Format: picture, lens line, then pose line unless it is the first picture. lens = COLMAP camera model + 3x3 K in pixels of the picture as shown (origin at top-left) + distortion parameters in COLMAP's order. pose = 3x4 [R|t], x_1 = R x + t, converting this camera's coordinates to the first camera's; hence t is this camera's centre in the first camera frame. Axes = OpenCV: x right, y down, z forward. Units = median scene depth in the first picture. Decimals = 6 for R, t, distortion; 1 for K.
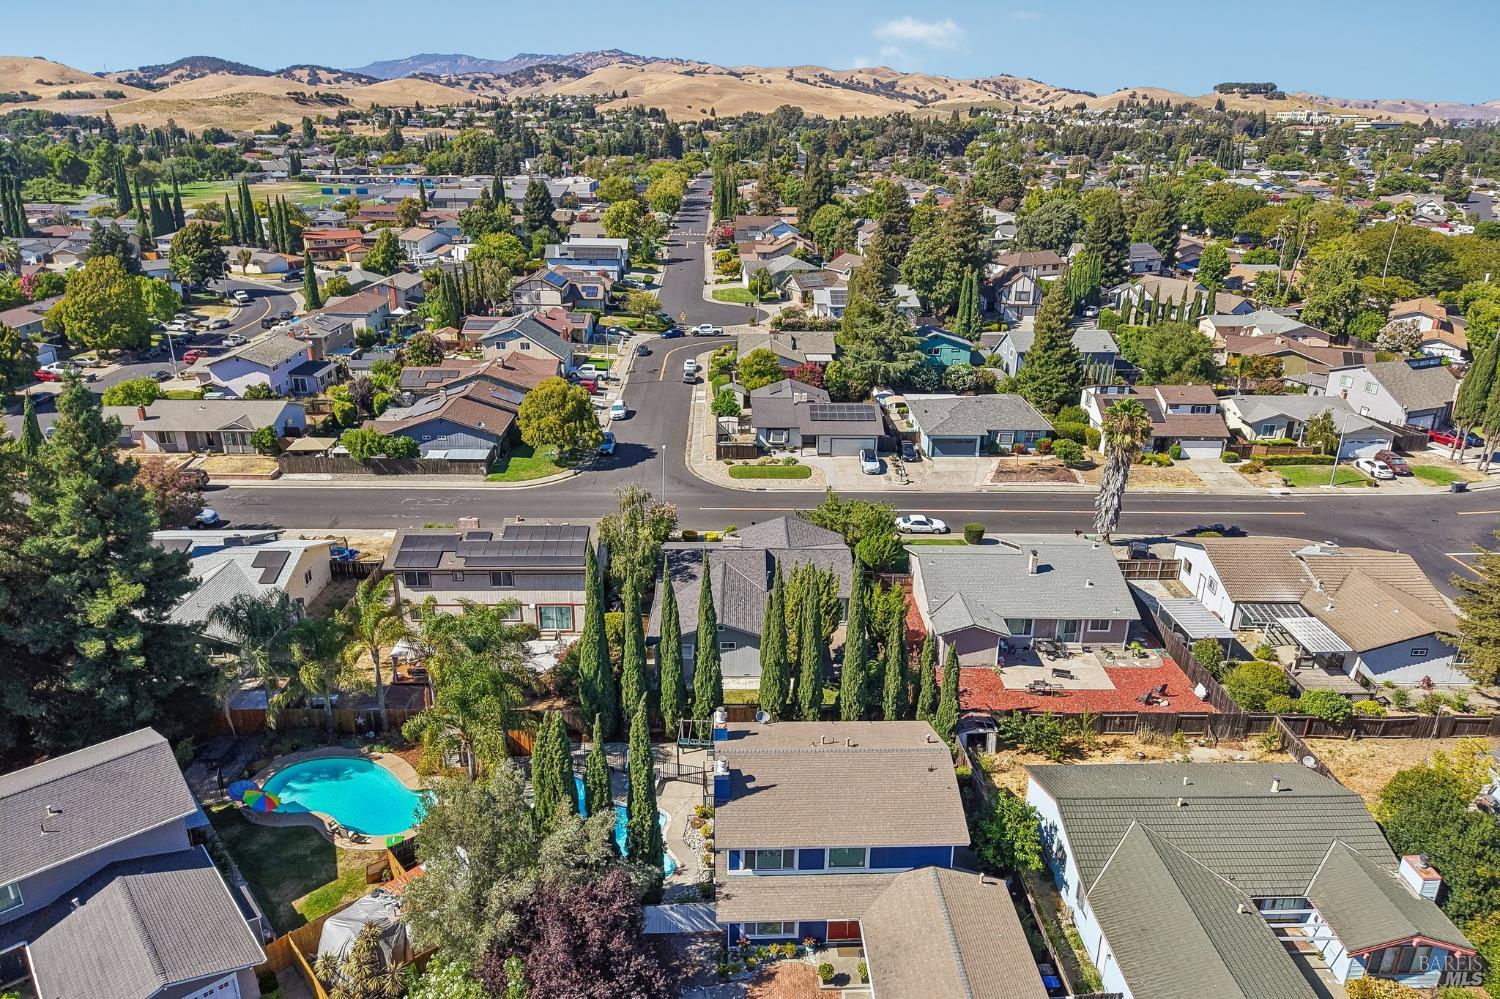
lens RADIAL K [[1004.7, 0, 749.5], [0, 1004.7, 493.9], [0, 0, 1]] dist [0.029372, -0.031963]
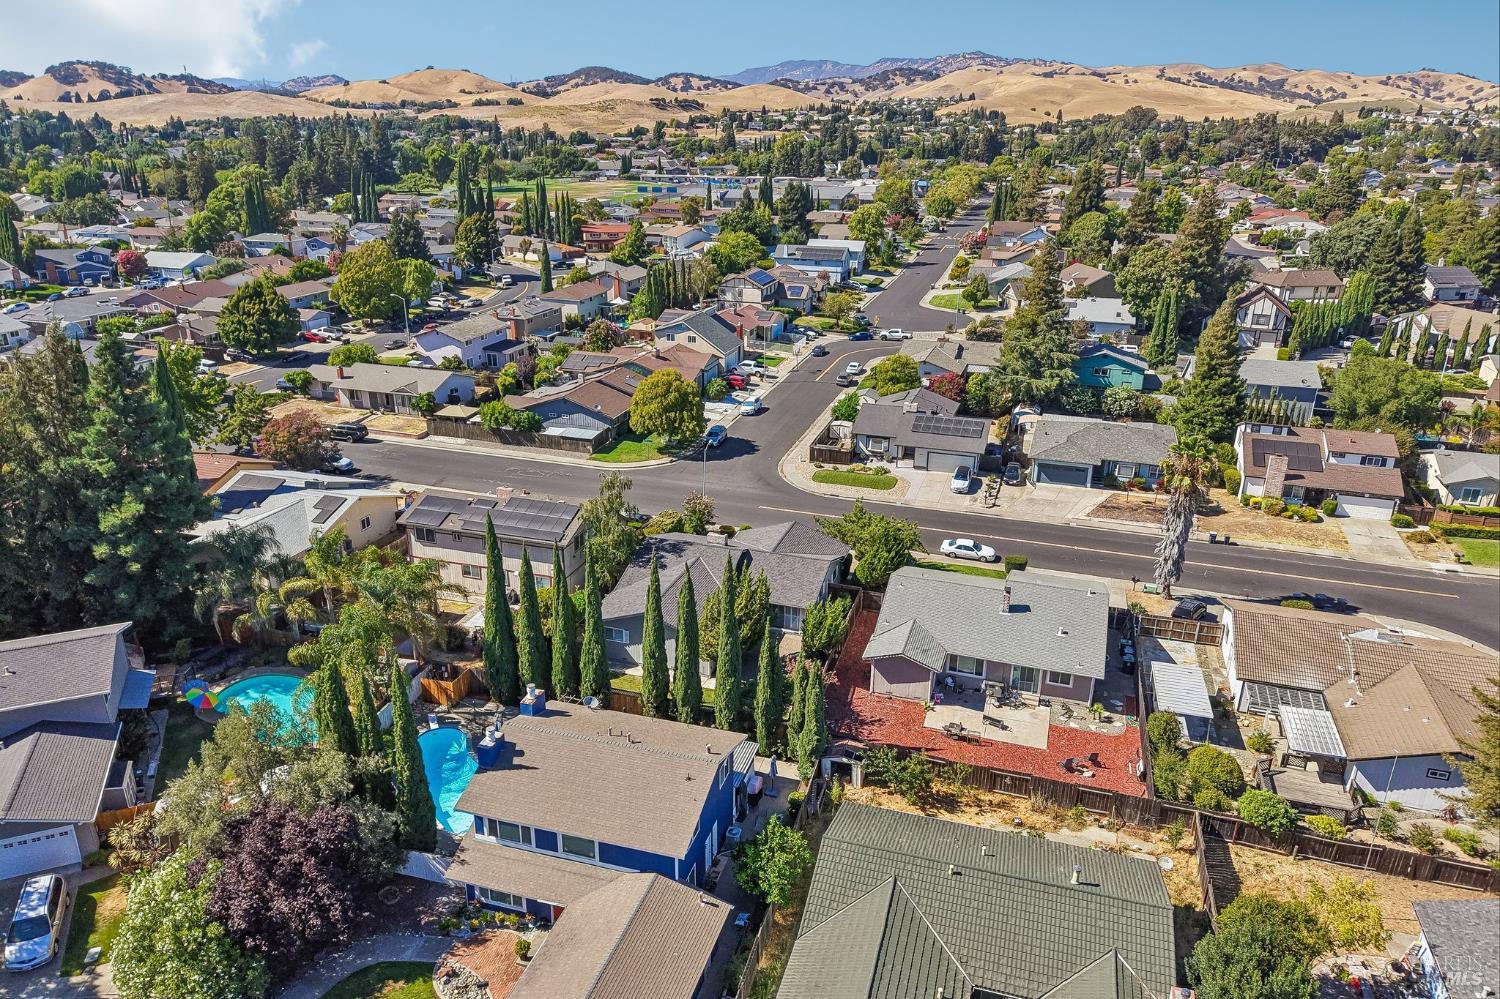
lens RADIAL K [[1006.3, 0, 748.6], [0, 1006.3, 496.7], [0, 0, 1]] dist [0.010384, -0.006178]
pose [[0.946177, 0.111563, -0.303815, 0.197064], [-0.111507, 0.993608, 0.017590, -0.009643], [0.303835, 0.017234, 0.952569, 0.029619]]
